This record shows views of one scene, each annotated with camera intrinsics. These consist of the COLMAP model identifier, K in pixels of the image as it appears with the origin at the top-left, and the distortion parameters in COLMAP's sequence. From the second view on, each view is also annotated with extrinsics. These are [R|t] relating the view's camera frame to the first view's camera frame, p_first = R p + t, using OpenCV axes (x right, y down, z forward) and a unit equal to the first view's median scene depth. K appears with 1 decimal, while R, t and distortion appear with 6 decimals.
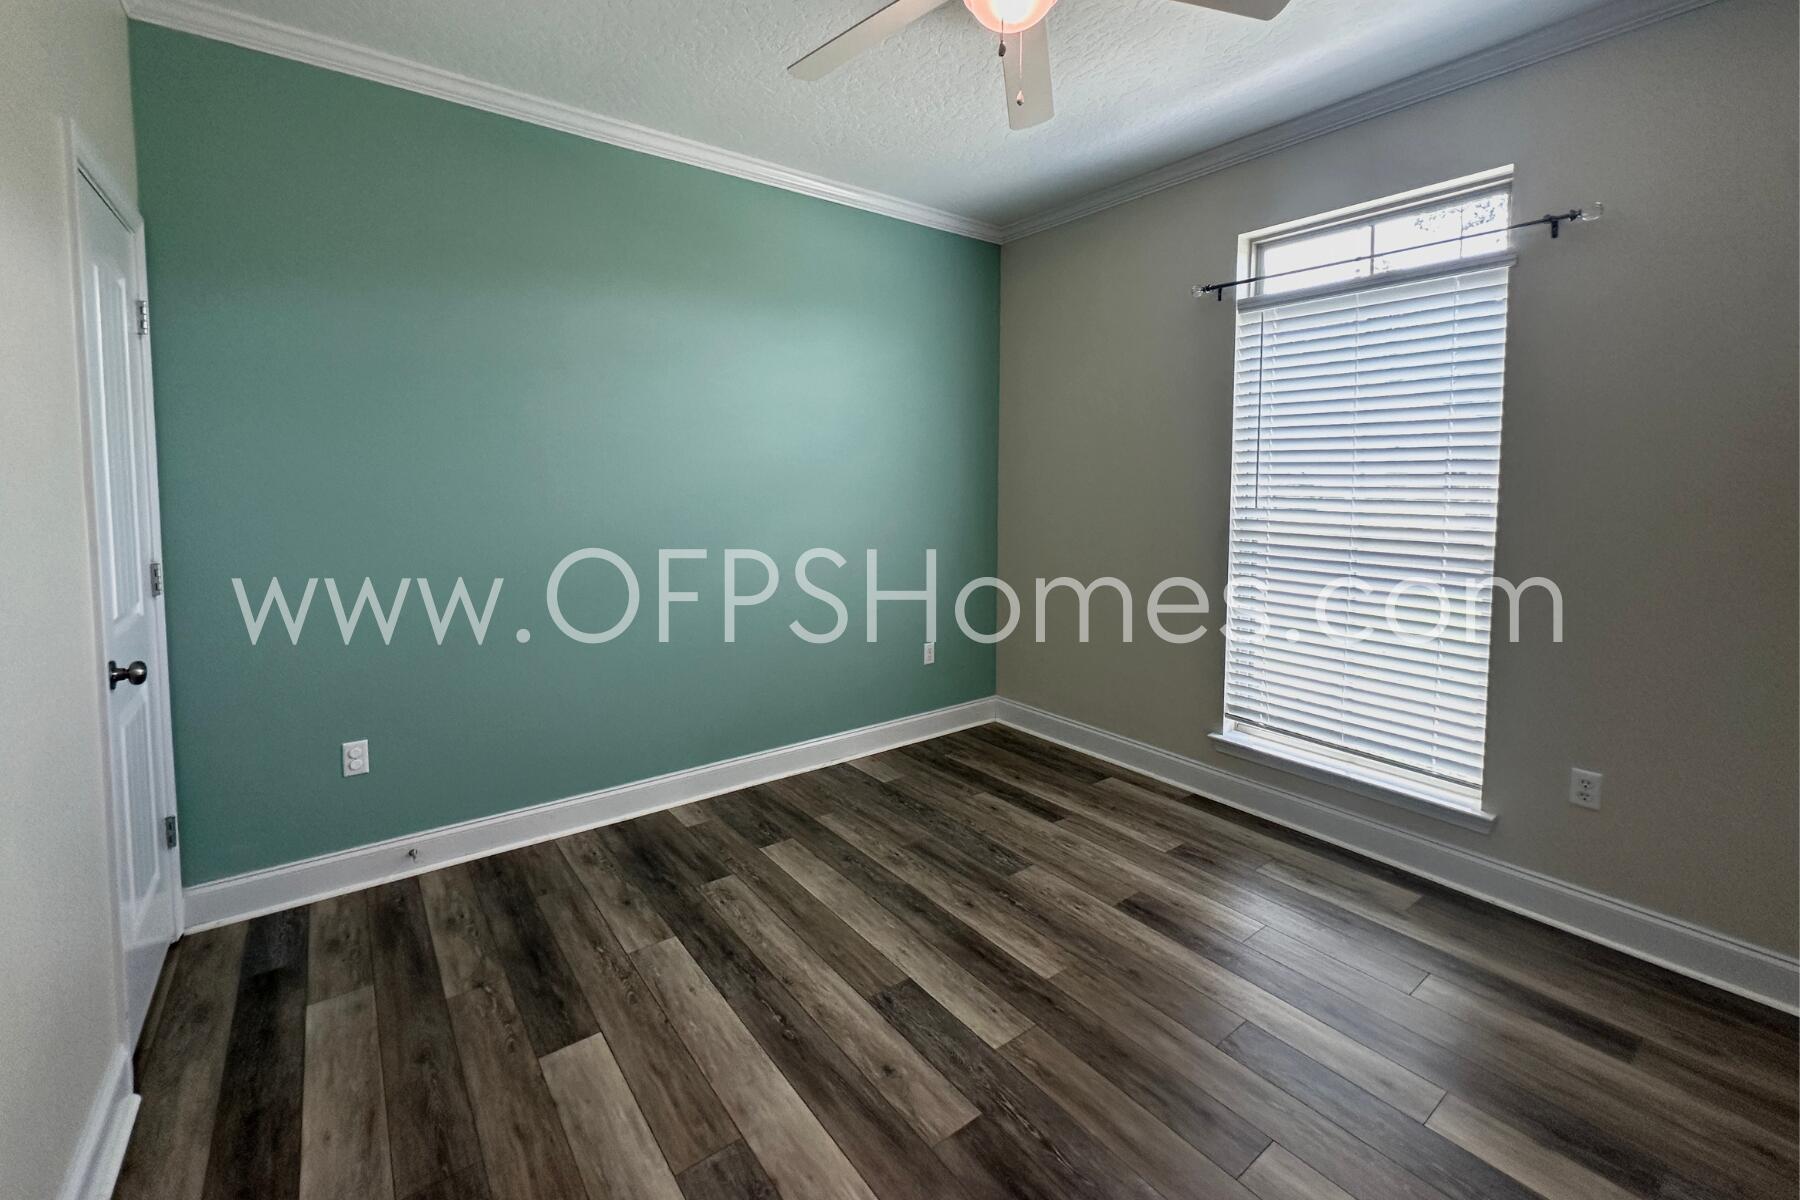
lens RADIAL K [[719.0, 0, 900.0], [0, 719.0, 600.0], [0, 0, 1]] dist [-0.002604, -0.000032]
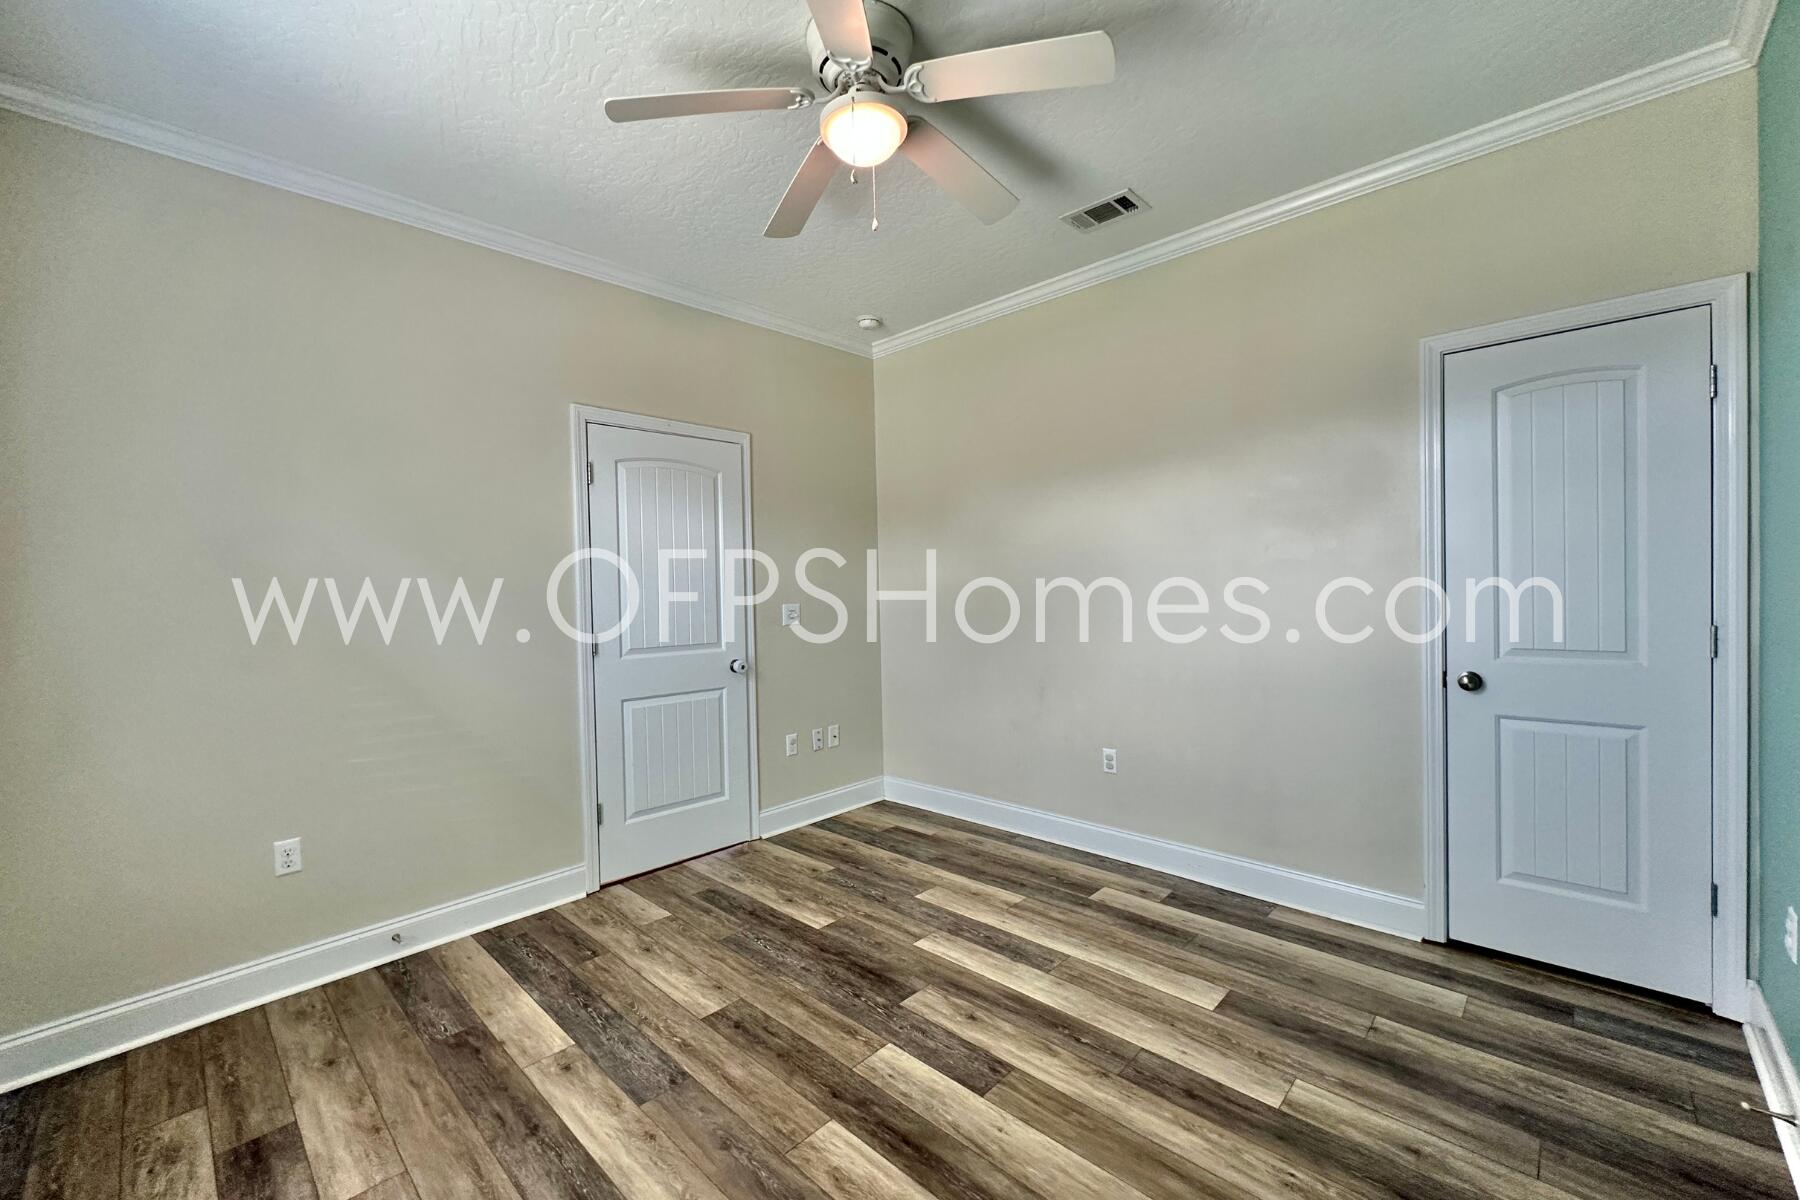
lens RADIAL K [[719.0, 0, 900.0], [0, 719.0, 600.0], [0, 0, 1]] dist [-0.002604, -0.000032]
pose [[-0.989942, 0.022258, -0.139713, 0.241914], [-0.004763, 0.981743, 0.190150, -0.286393], [0.141394, 0.188903, -0.971763, 1.840409]]
